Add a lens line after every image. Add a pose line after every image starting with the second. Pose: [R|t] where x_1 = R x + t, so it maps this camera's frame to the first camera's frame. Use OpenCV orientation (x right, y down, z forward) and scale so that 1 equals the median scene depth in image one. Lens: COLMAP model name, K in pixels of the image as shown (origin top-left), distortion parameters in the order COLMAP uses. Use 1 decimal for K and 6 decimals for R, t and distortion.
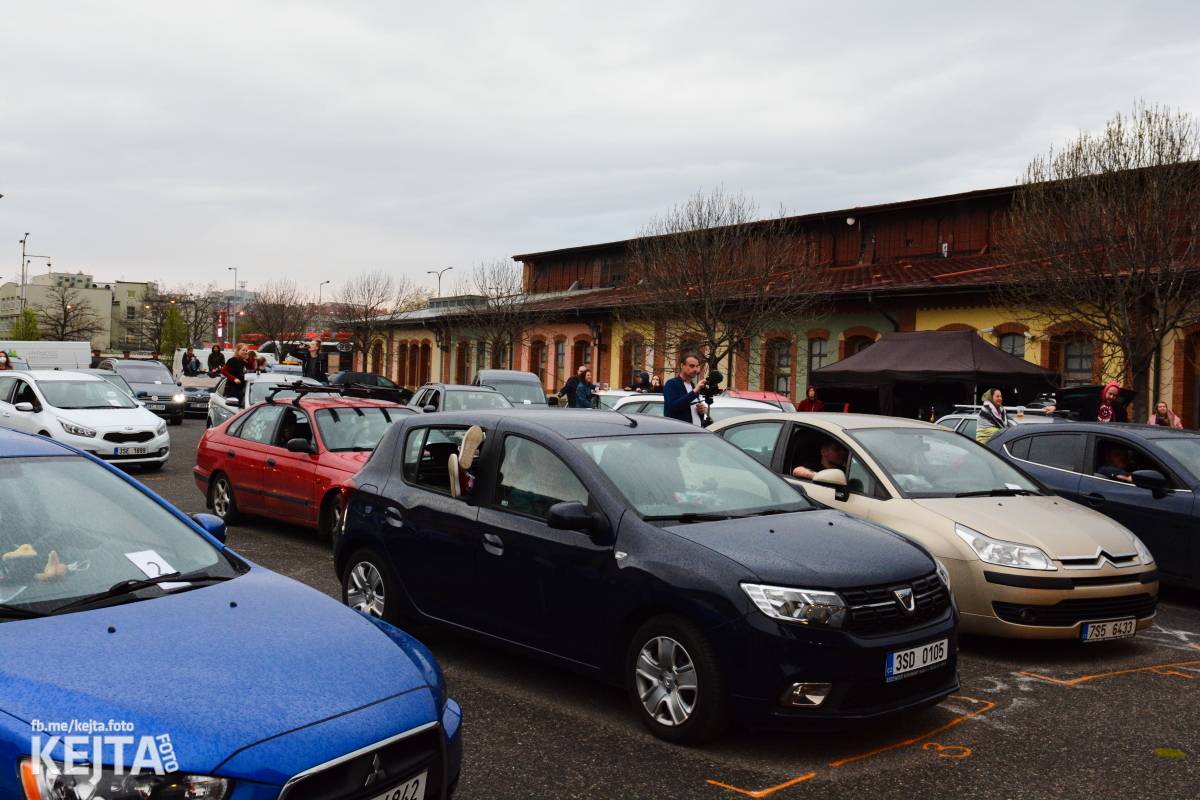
lens RADIAL K [[1237.2, 0, 600.0], [0, 1237.2, 400.0], [0, 0, 1]] dist [-0.032669, -0.006483]
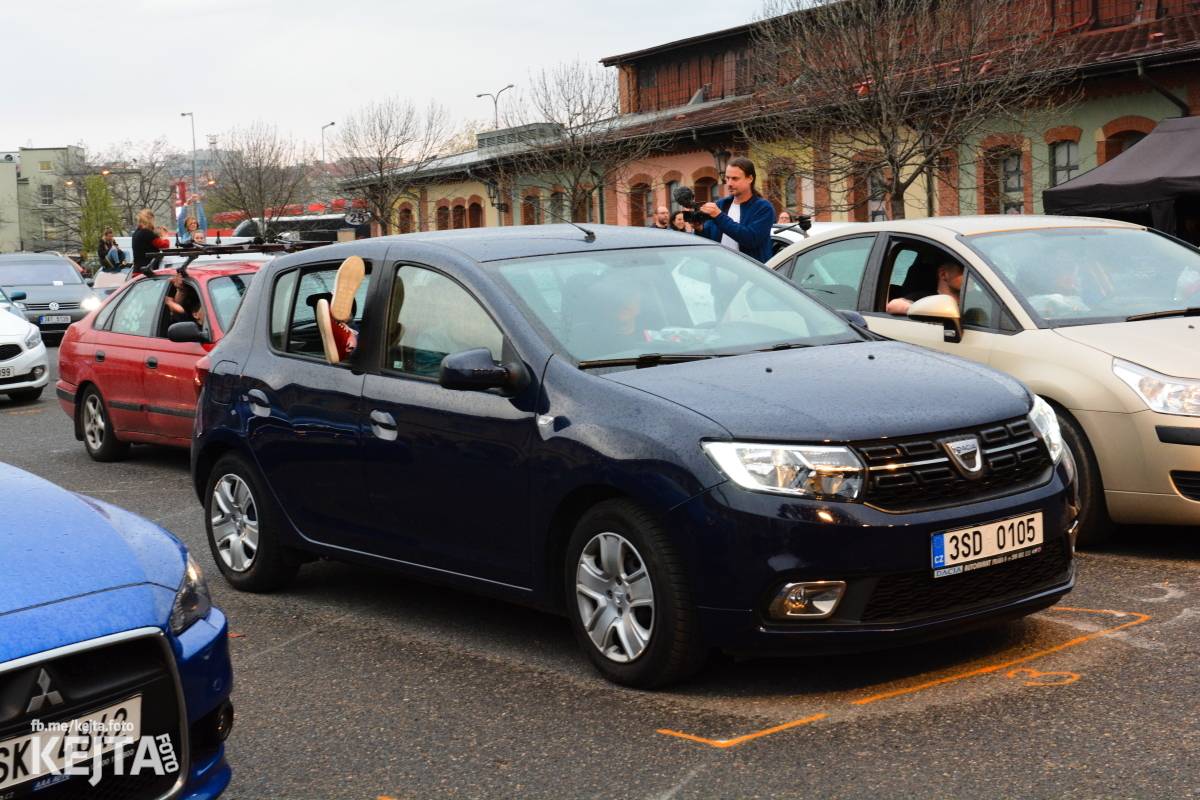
lens RADIAL K [[1885.3, 0, 600.0], [0, 1885.3, 400.0], [0, 0, 1]] dist [0.029758, 0.076547]
pose [[0.993734, -0.068400, -0.088397, 0.097781], [0.073941, 0.995395, 0.061009, 0.037966], [0.083817, -0.067163, 0.994215, -0.014736]]
